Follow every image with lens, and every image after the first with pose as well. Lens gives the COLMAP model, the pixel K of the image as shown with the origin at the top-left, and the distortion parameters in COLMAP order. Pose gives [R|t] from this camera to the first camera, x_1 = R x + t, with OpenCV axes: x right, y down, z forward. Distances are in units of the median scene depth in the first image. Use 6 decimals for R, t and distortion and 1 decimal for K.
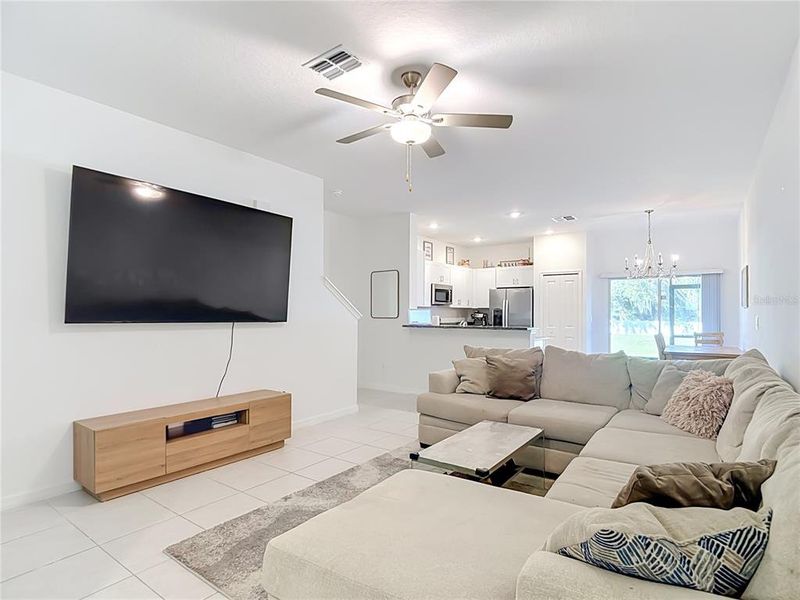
lens RADIAL K [[430.8, 0, 402.0], [0, 430.8, 305.7], [0, 0, 1]] dist [0.012345, -0.017475]
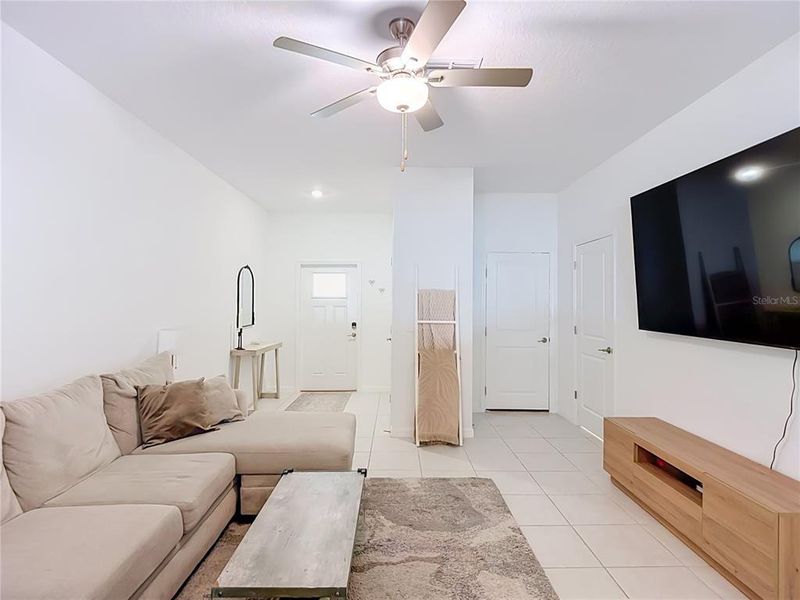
lens RADIAL K [[430.8, 0, 400.7], [0, 430.8, 292.0], [0, 0, 1]] dist [0.012345, -0.017475]
pose [[-0.807044, -0.019264, -0.590178, 0.210041], [0.004493, 0.999238, -0.038759, -0.008321], [0.590475, -0.033932, -0.806342, 0.714890]]
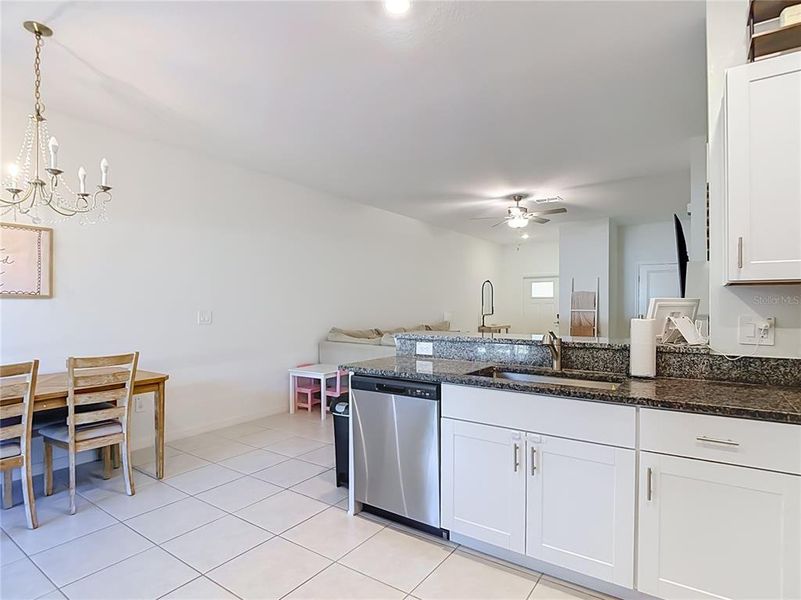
lens RADIAL K [[431.3, 0, 398.0], [0, 431.3, 305.0], [0, 0, 1]] dist [0.012345, -0.017475]
pose [[-0.999997, -0.002343, -0.001023, 0.272253], [-0.002324, 0.999826, -0.018493, 0.021516], [0.001067, -0.018491, -0.999828, 1.384654]]
